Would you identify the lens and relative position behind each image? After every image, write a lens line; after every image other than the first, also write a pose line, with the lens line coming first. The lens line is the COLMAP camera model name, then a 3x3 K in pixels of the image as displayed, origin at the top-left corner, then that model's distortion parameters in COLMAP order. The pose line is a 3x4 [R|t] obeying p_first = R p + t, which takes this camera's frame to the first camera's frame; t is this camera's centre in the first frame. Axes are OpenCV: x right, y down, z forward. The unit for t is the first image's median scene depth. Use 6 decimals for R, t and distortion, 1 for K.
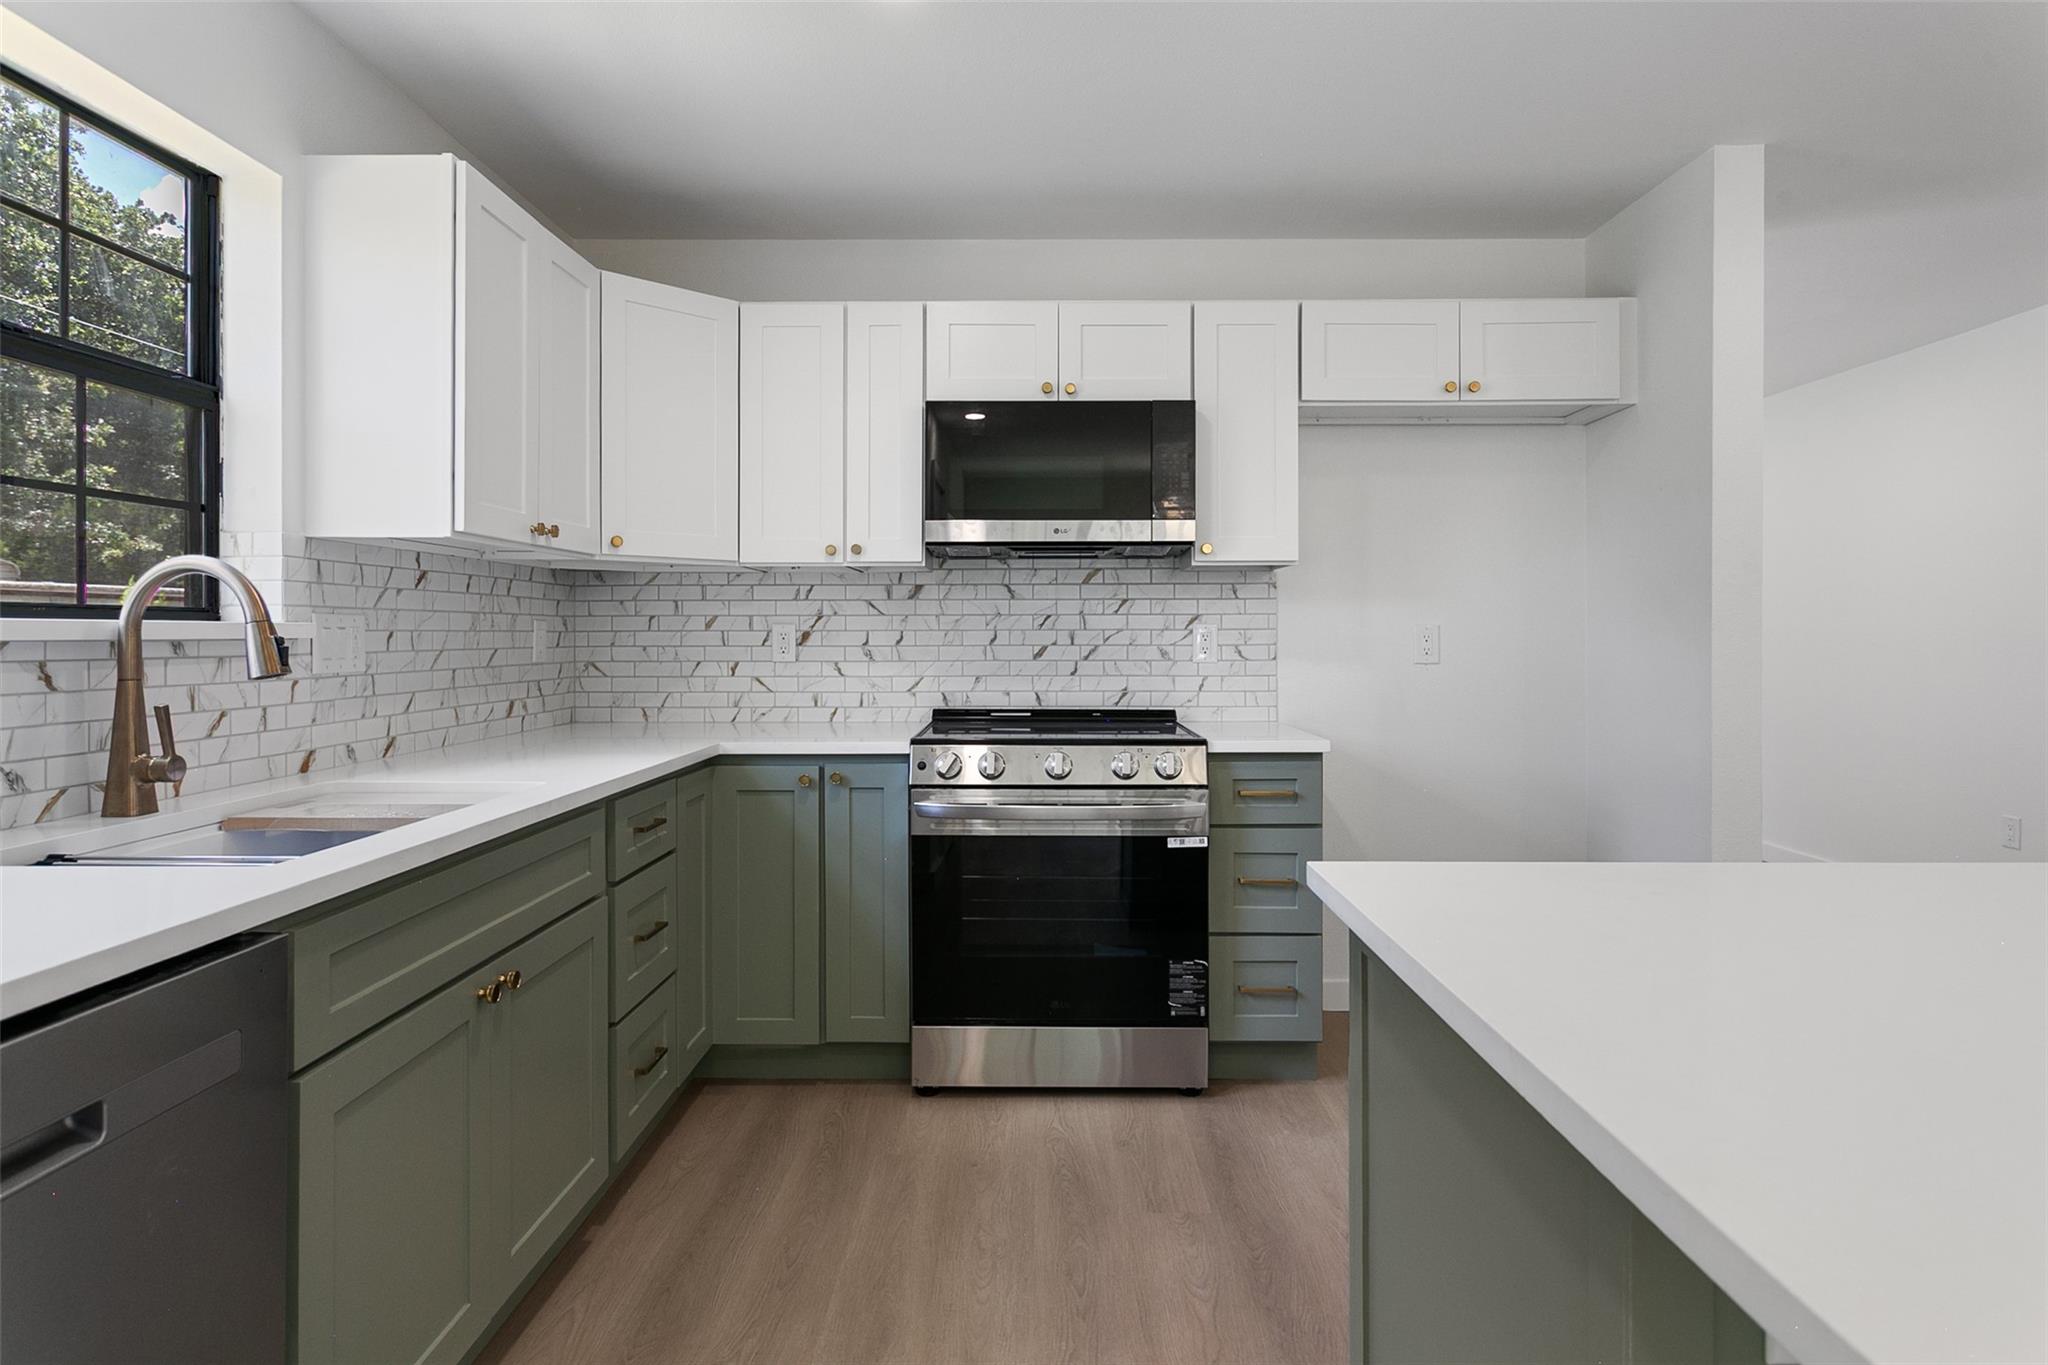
lens RADIAL K [[1096.2, 0, 1049.5], [0, 1096.2, 641.7], [0, 0, 1]] dist [0.000558, 0.003017]
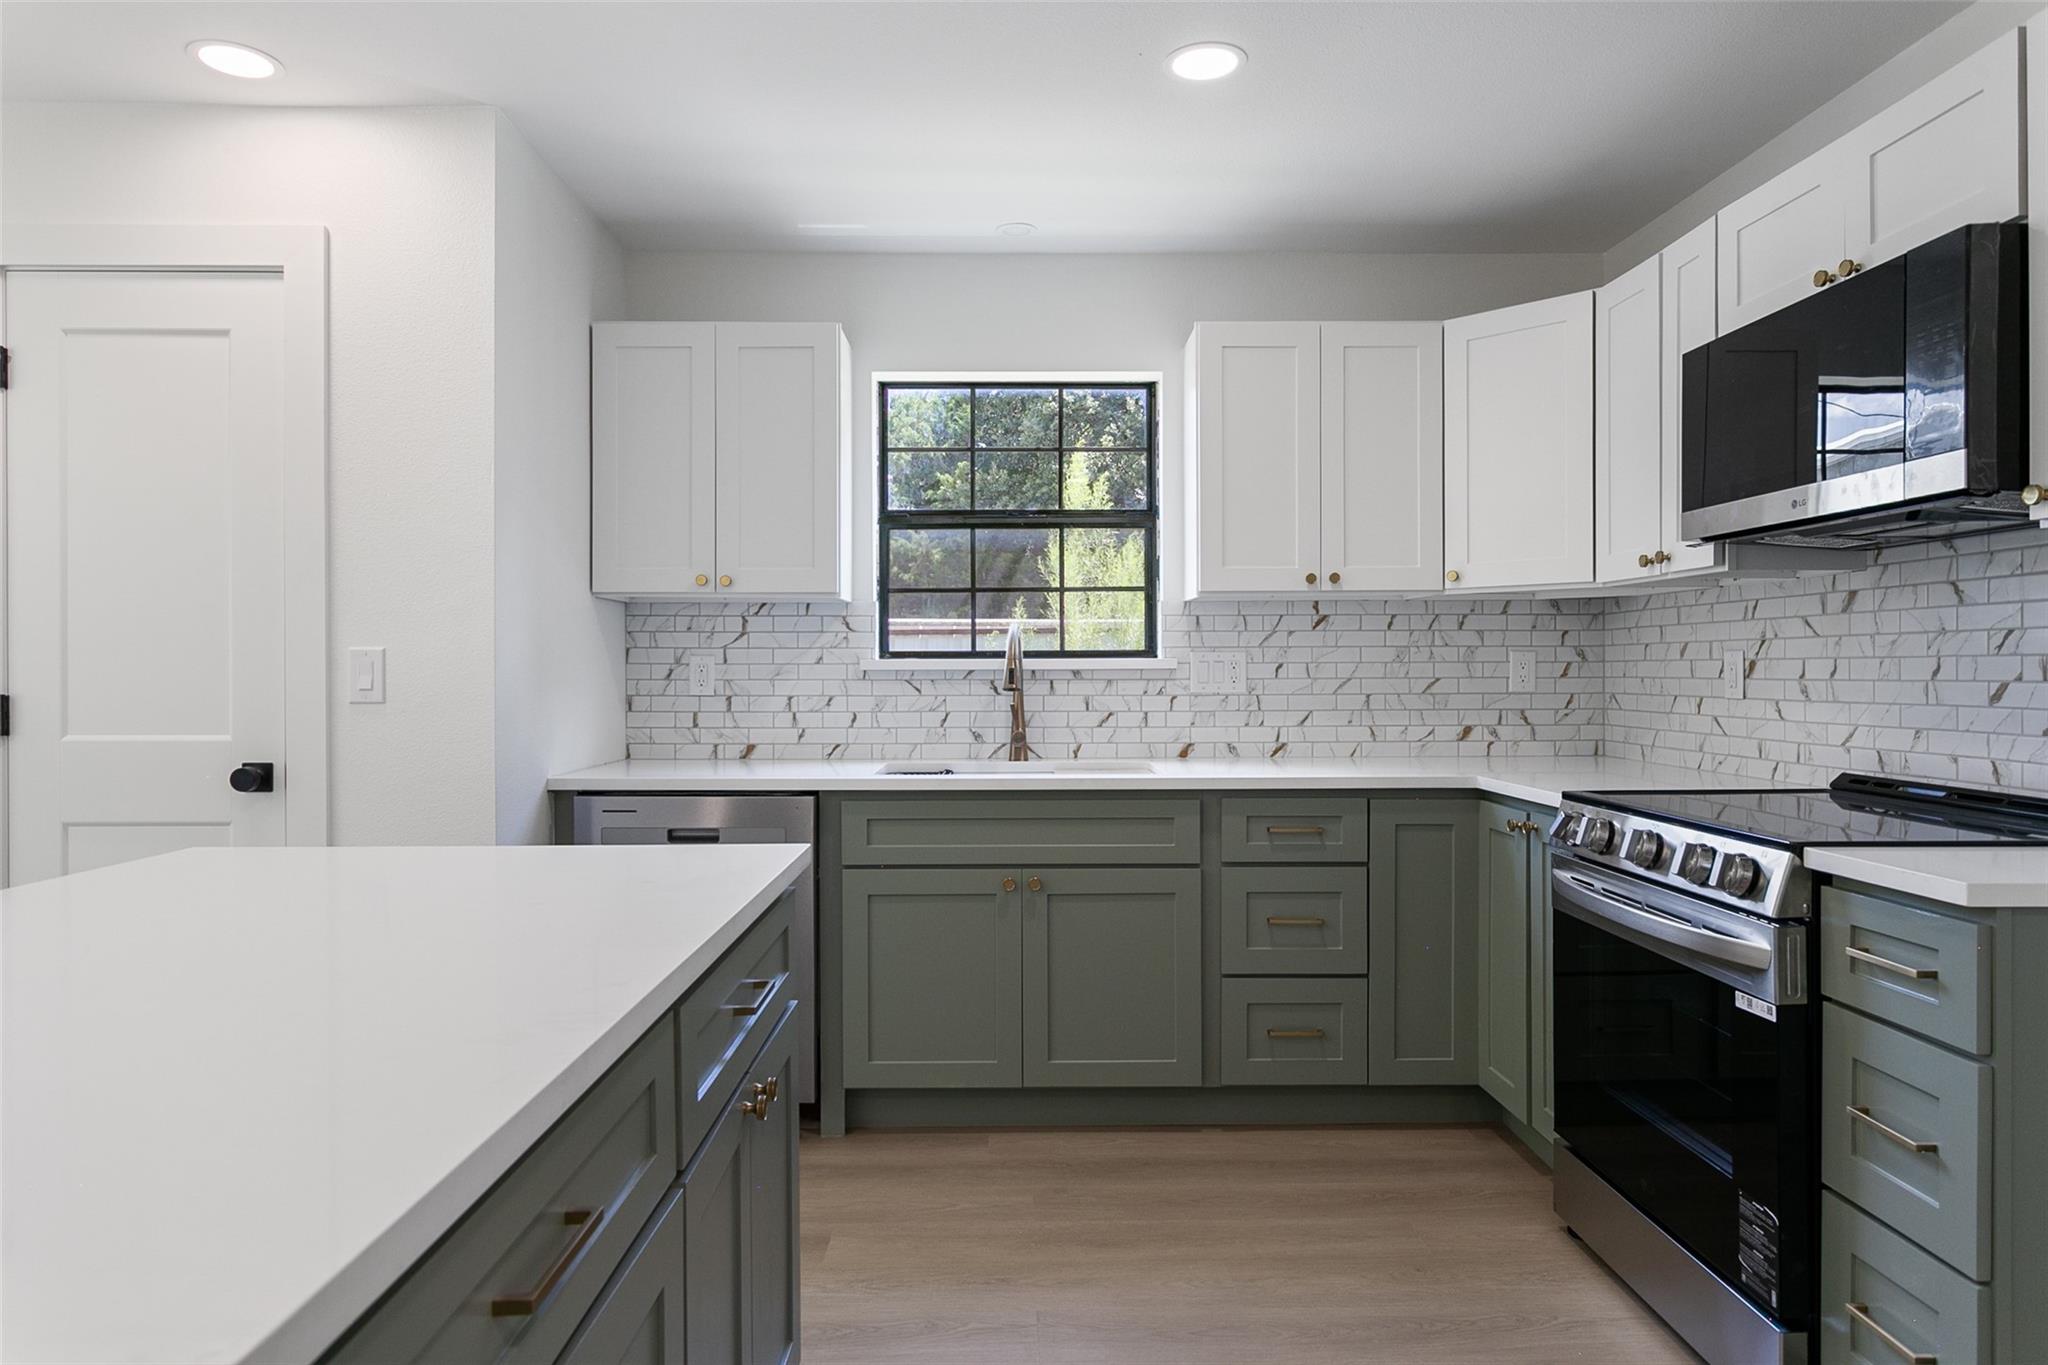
lens RADIAL K [[1265.7, 0, 1025.5], [0, 1265.7, 676.5], [0, 0, 1]] dist [-0.008580, 0.003272]
pose [[0.010764, 0.007465, -0.999914, 0.731369], [-0.003109, 0.999968, 0.007432, -0.003058], [0.999937, 0.003029, 0.010787, 0.526257]]
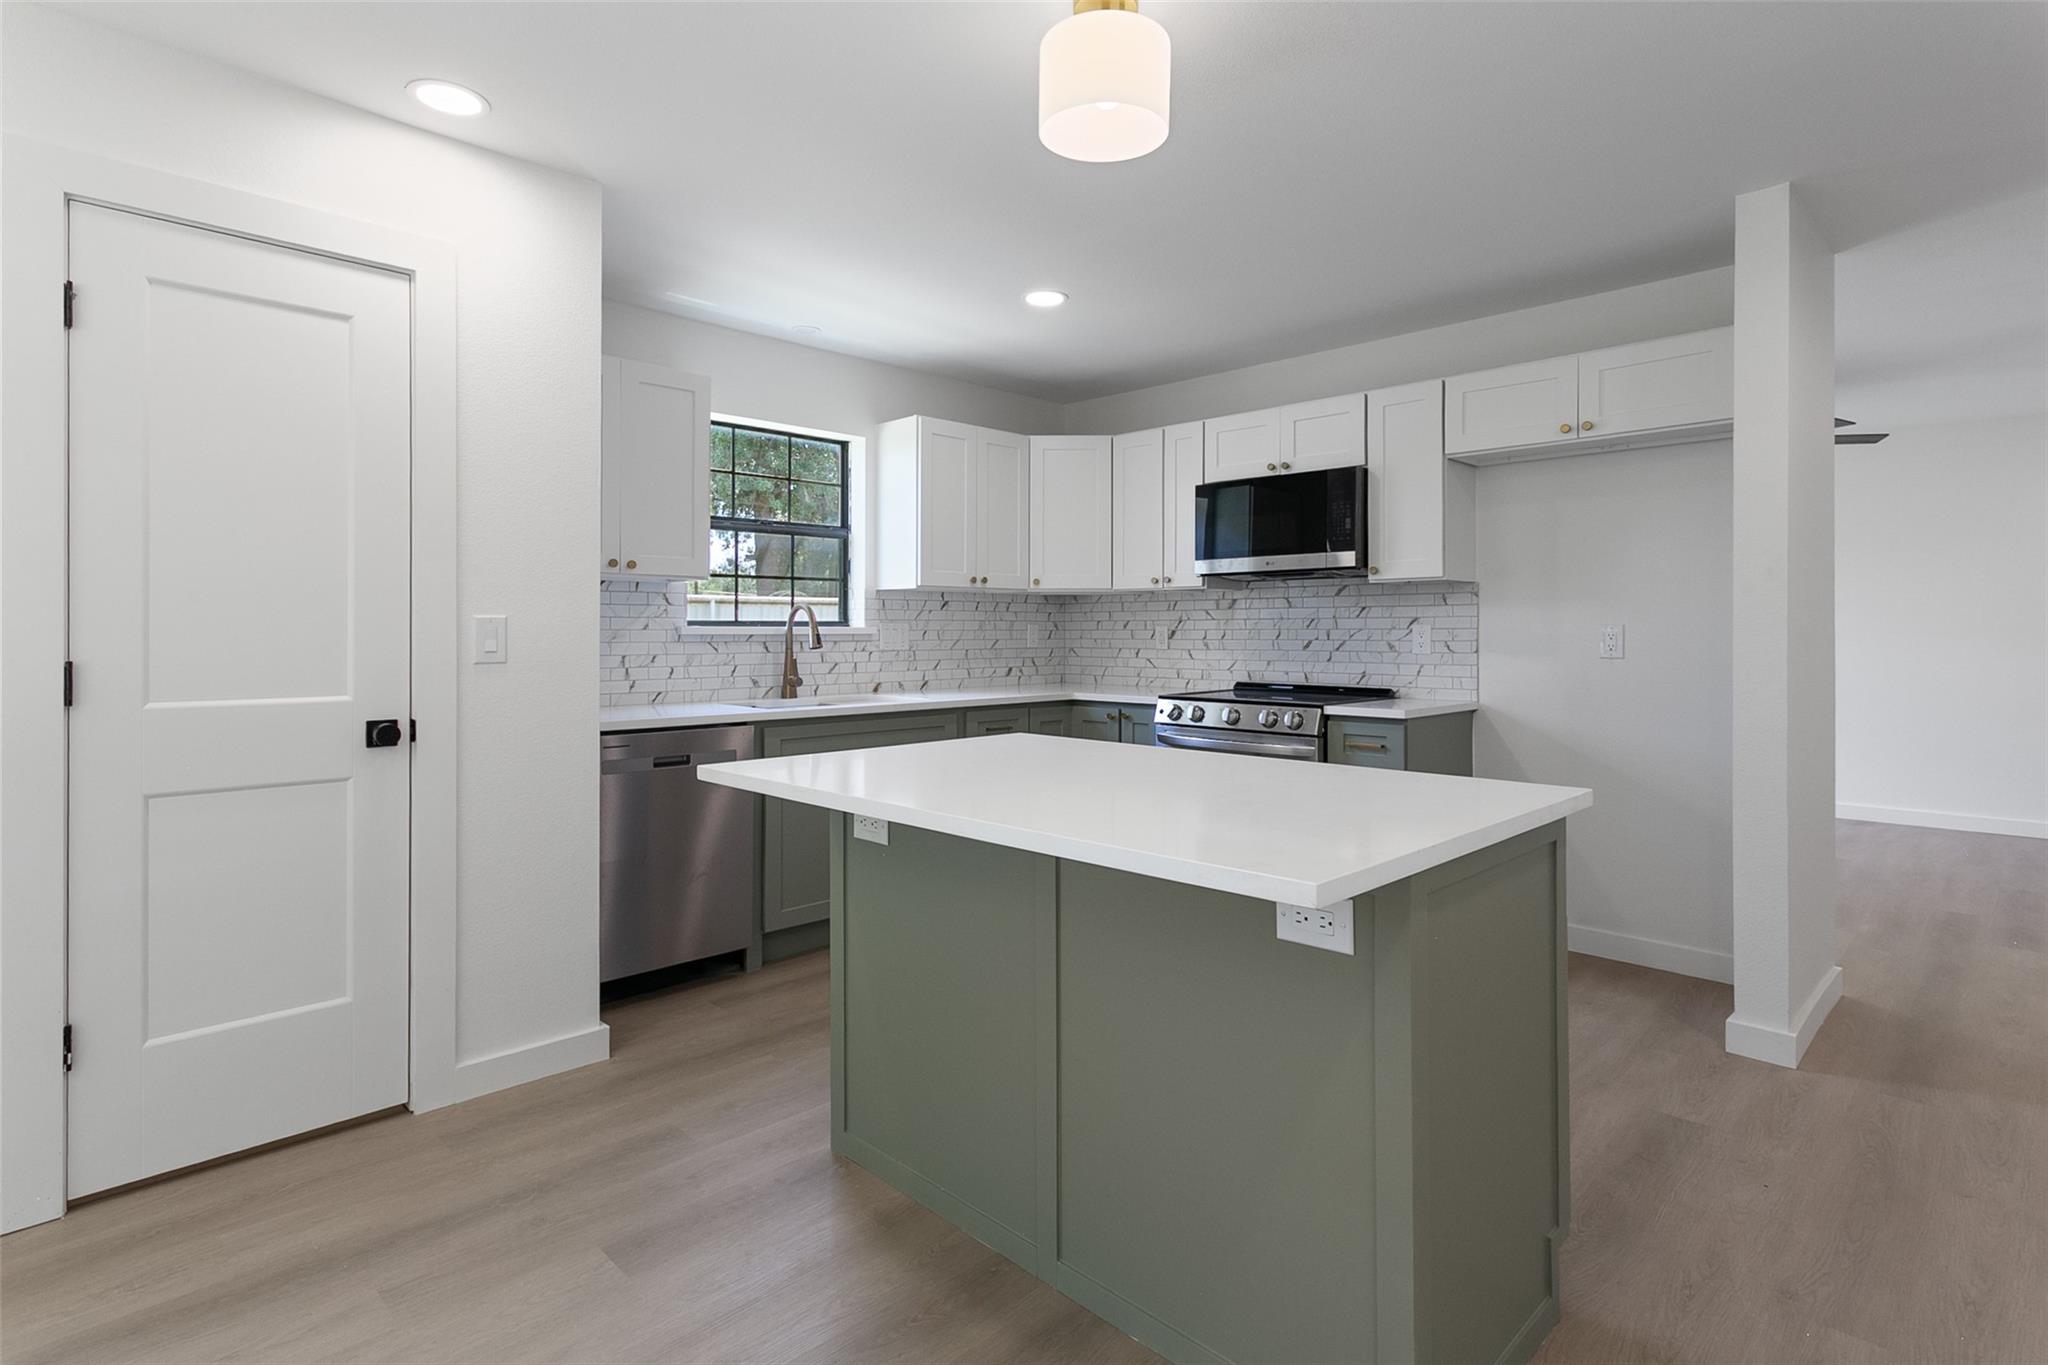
lens RADIAL K [[1041.0, 0, 1063.0], [0, 1041.0, 635.9], [0, 0, 1]] dist [-0.004569, 0.000314]
pose [[0.727212, 0.004247, -0.686399, 0.762801], [-0.005034, 0.999987, 0.000854, -0.001771], [0.686394, 0.002834, 0.727224, -0.220459]]
